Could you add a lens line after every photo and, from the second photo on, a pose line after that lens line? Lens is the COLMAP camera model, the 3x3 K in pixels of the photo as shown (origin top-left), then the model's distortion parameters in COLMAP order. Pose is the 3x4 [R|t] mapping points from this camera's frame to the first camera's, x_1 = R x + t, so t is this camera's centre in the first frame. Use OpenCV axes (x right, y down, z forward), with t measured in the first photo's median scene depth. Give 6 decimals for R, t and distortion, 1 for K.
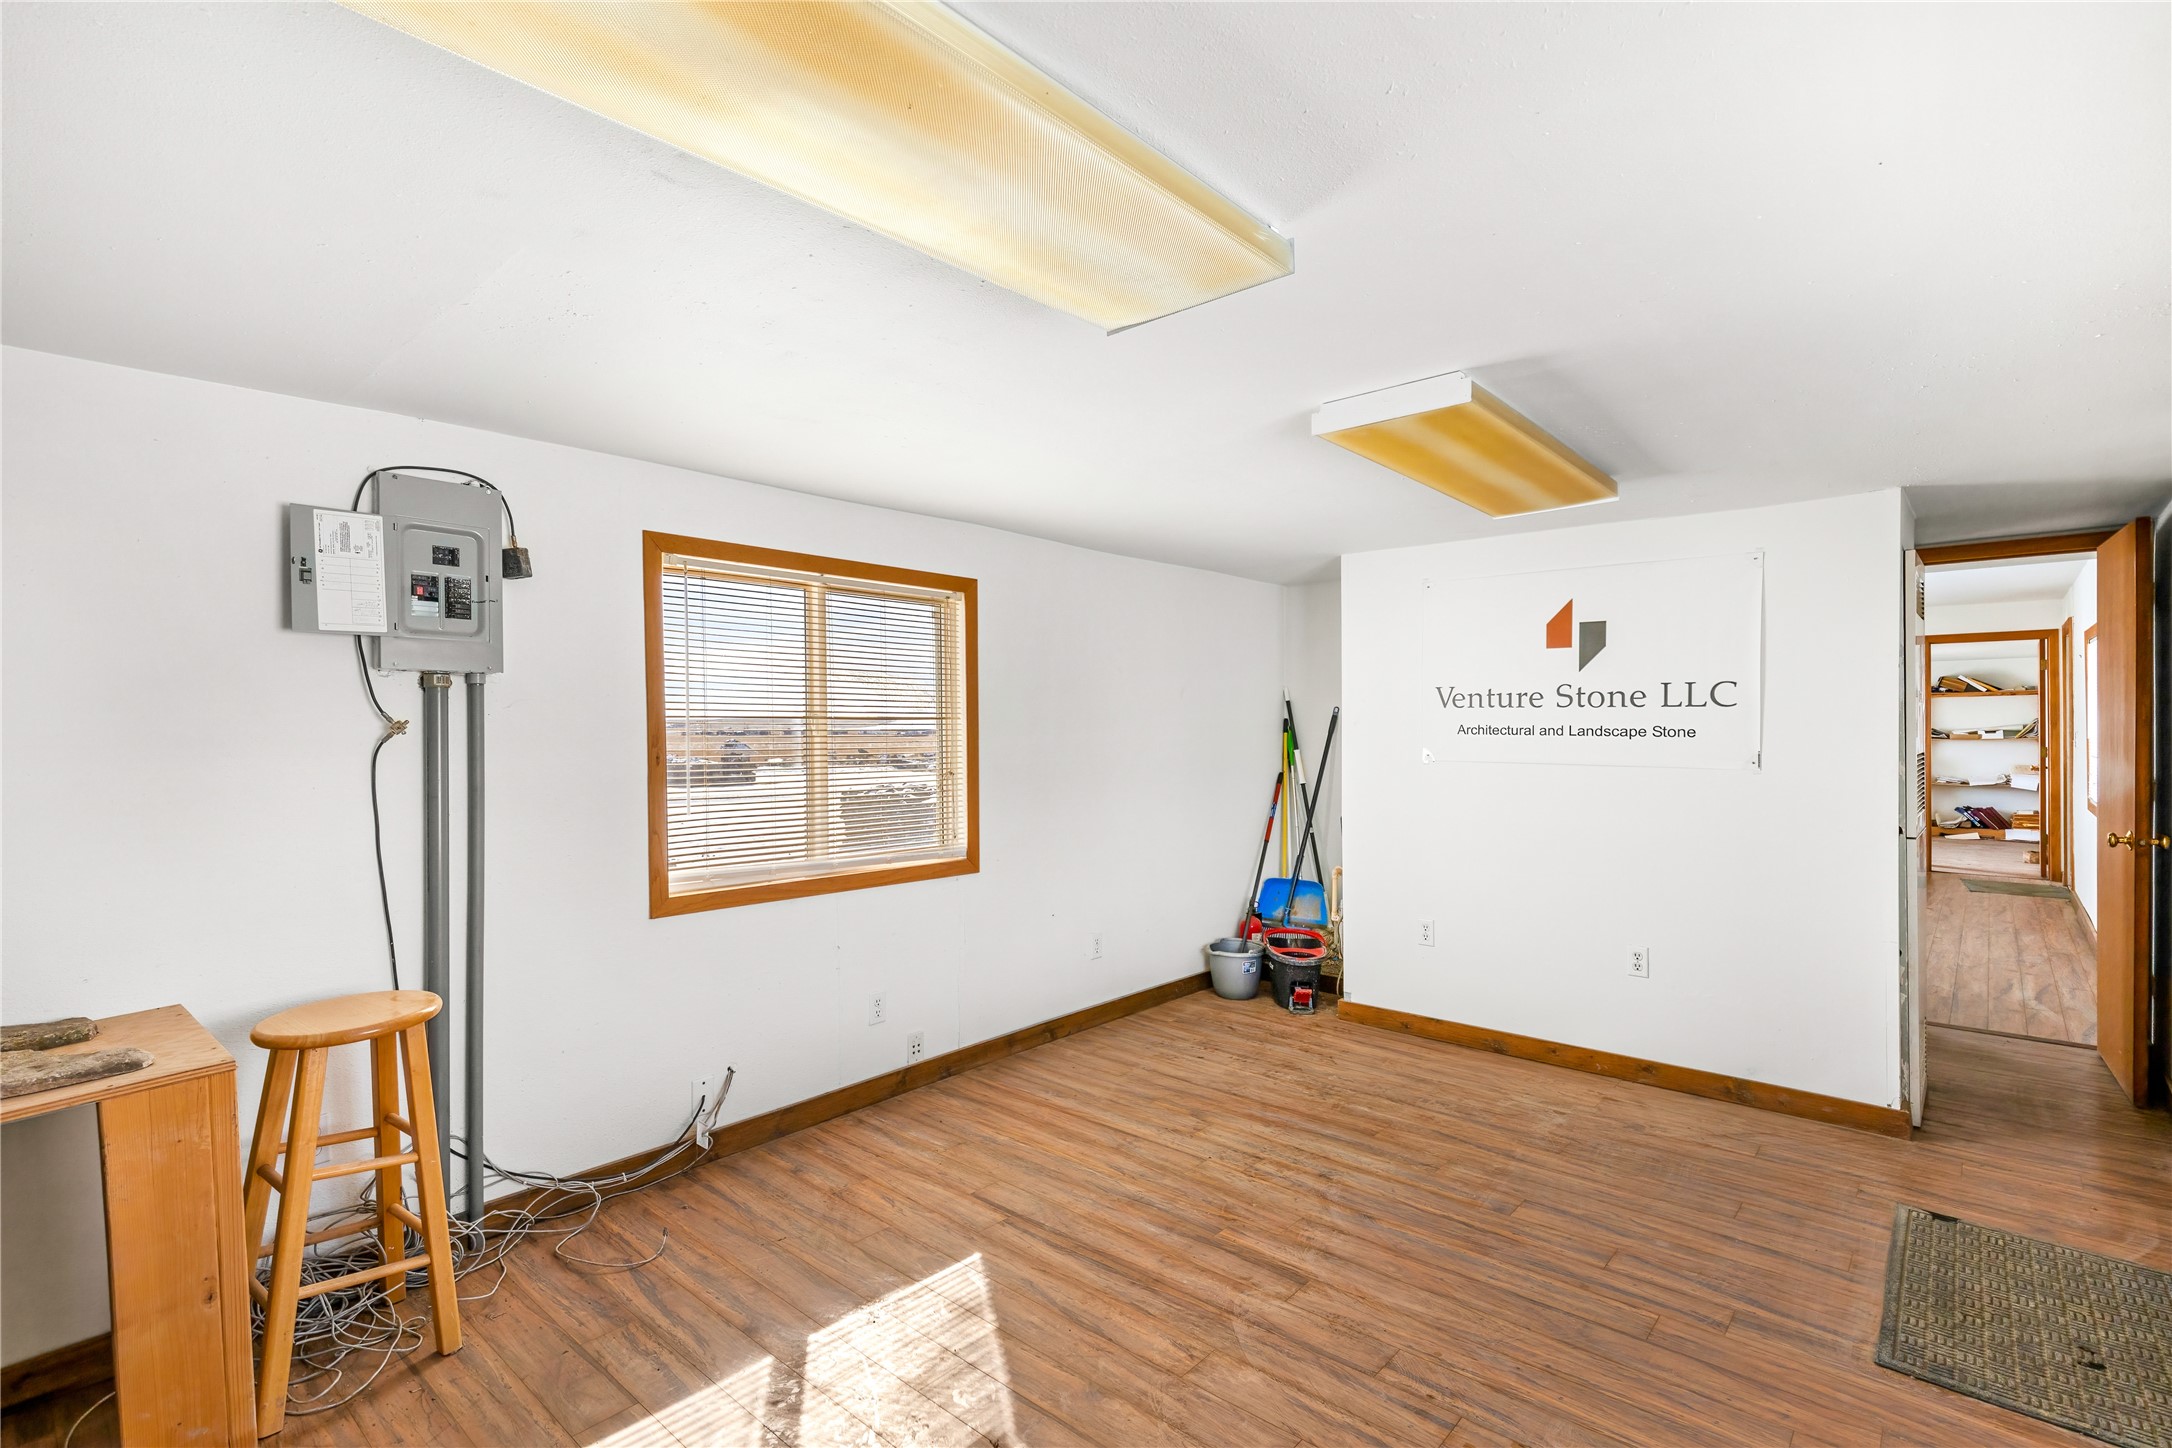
lens RADIAL K [[1000.8, 0, 1087.3], [0, 1000.8, 729.9], [0, 0, 1]] dist [0.006395, -0.000433]
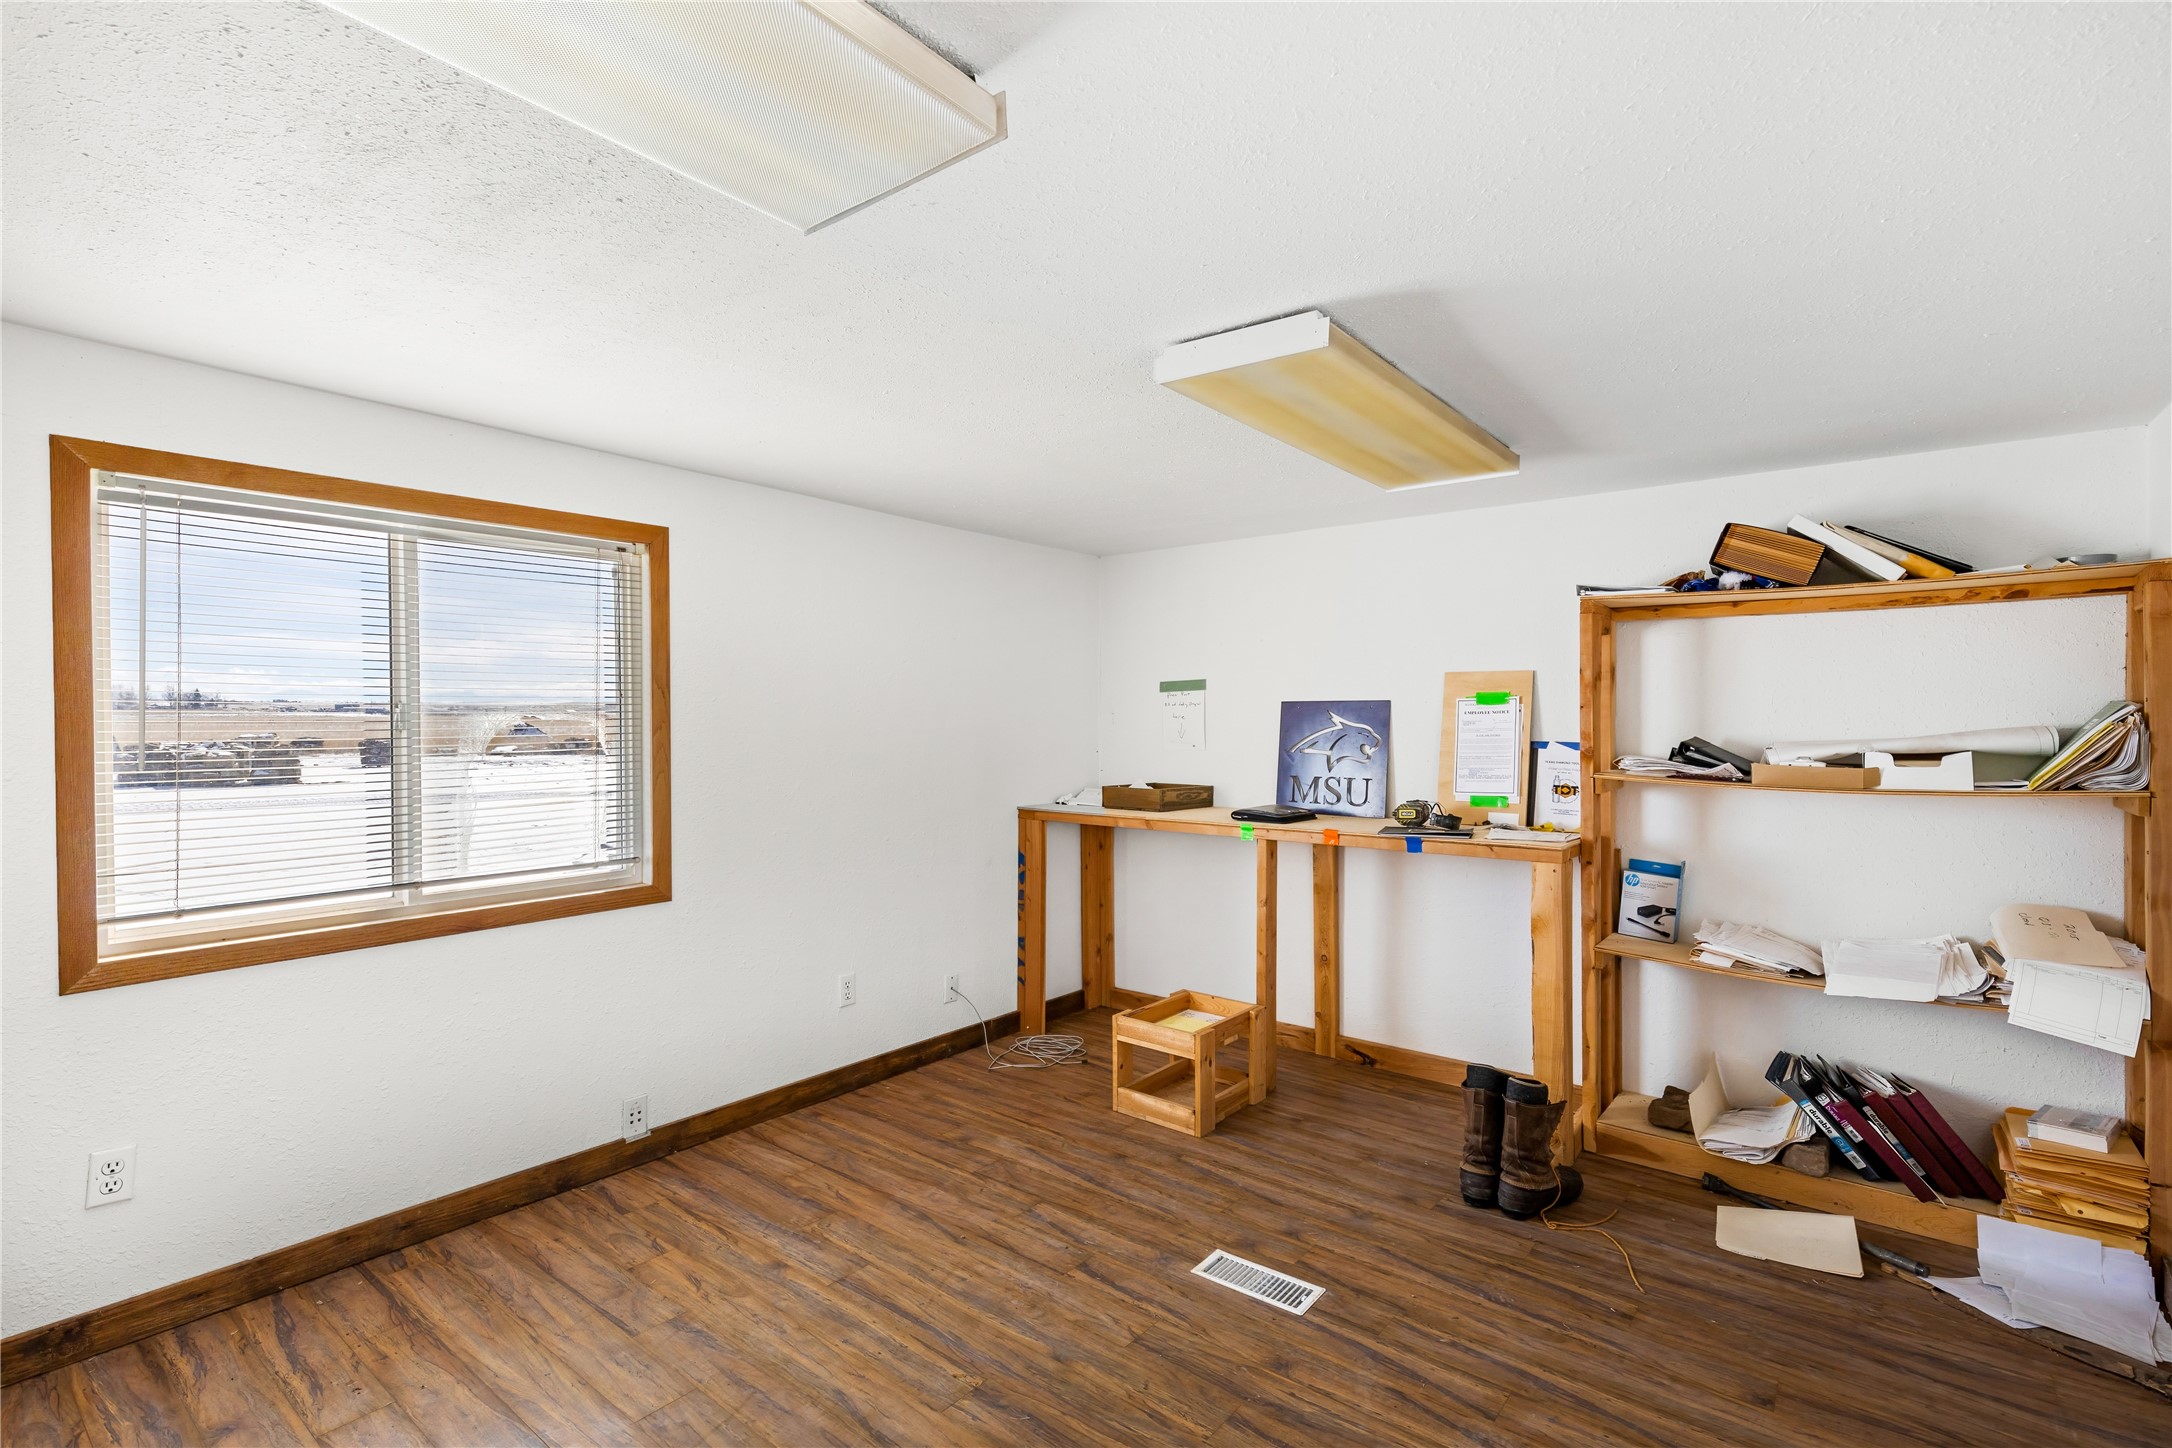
lens RADIAL K [[1000.8, 0, 1087.3], [0, 1000.8, 729.9], [0, 0, 1]] dist [0.006395, -0.000433]
pose [[0.998419, -0.002142, 0.056160, 0.198887], [0.001466, 0.999926, 0.012076, -0.002138], [-0.056182, -0.011974, 0.998349, 0.223282]]
